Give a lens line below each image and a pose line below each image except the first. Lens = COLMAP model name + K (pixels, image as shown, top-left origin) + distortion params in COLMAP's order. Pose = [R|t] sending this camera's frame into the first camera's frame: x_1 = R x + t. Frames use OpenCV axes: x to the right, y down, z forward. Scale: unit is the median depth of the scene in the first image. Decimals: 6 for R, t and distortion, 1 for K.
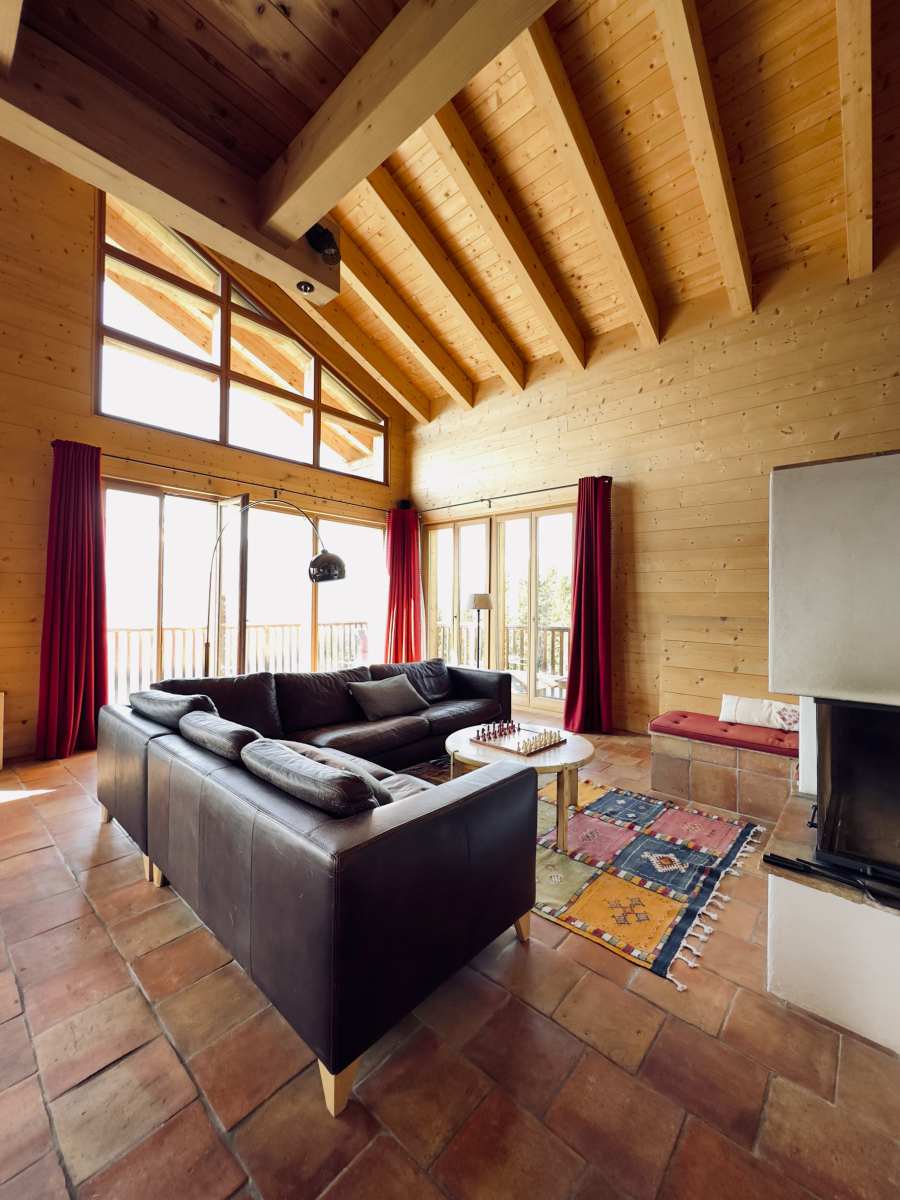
lens RADIAL K [[478.6, 0, 454.7], [0, 478.6, 598.3], [0, 0, 1]] dist [-0.001369, -0.000098]
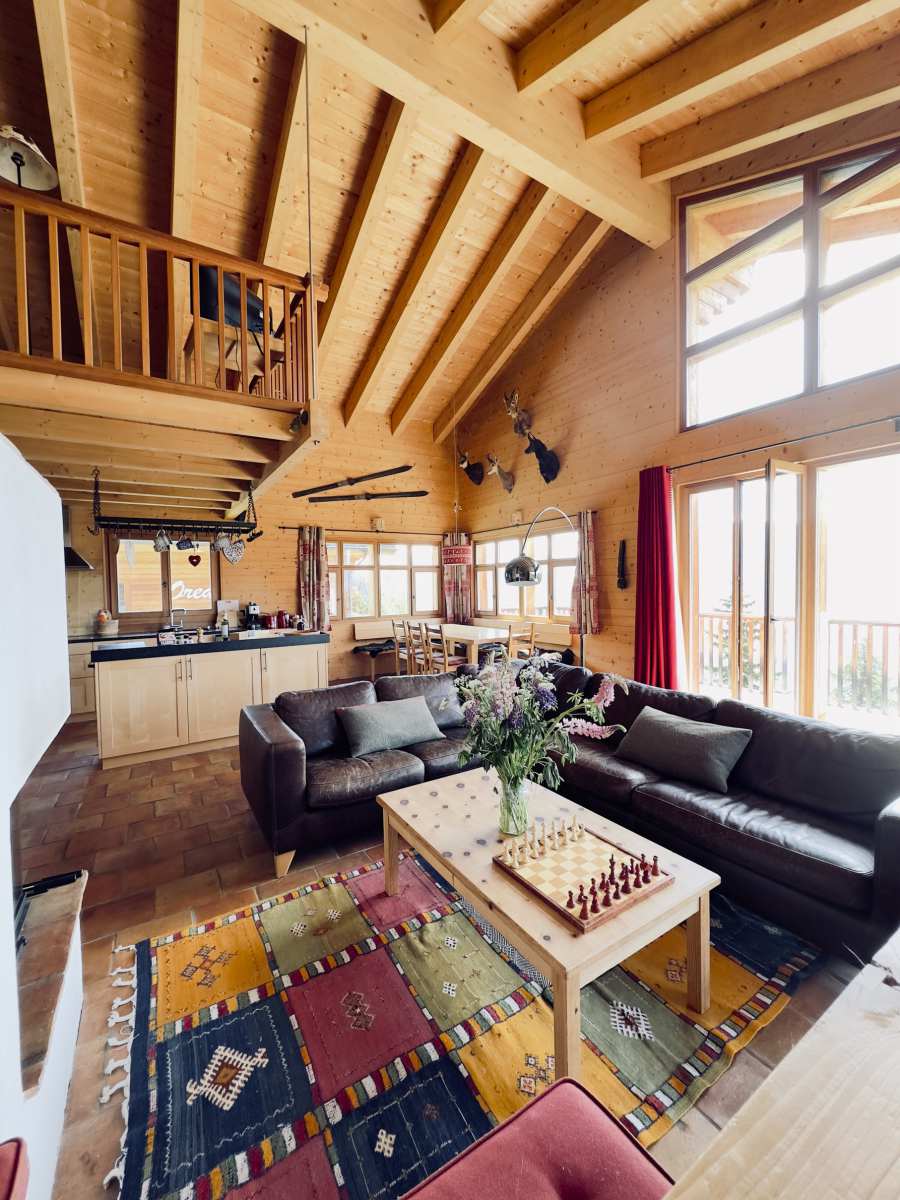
lens RADIAL K [[478.6, 0, 453.3], [0, 478.6, 592.2], [0, 0, 1]] dist [-0.001369, -0.000098]
pose [[-0.285302, 0.017104, -0.958285, 0.522606], [0.016868, 0.999775, 0.012823, -0.027732], [0.958289, -0.012506, -0.285527, 0.824746]]
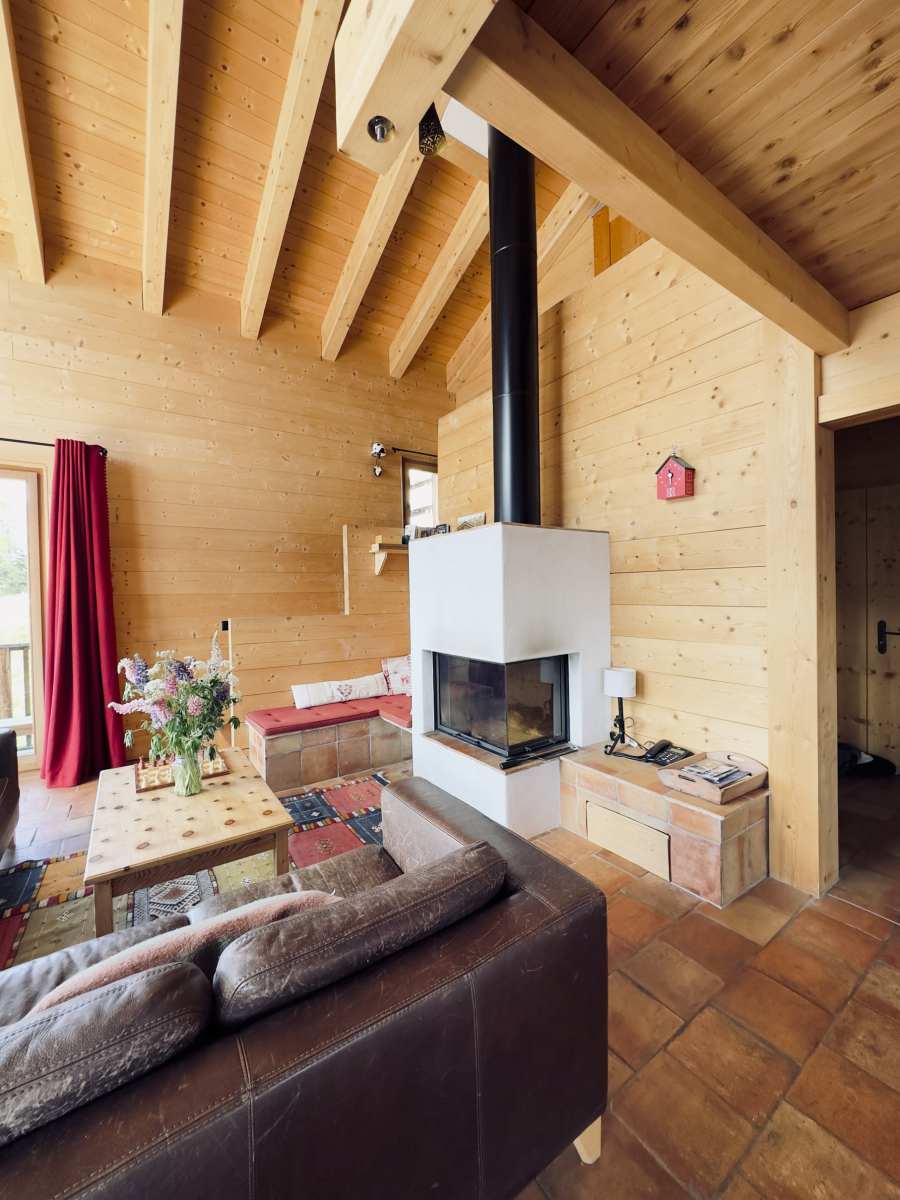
lens RADIAL K [[478.6, 0, 446.4], [0, 478.6, 599.4], [0, 0, 1]] dist [-0.001369, -0.000098]
pose [[0.249731, -0.026590, 0.967950, -0.379939], [0.012080, 0.999631, 0.024344, -0.021828], [-0.968240, 0.005614, 0.249960, 0.323041]]
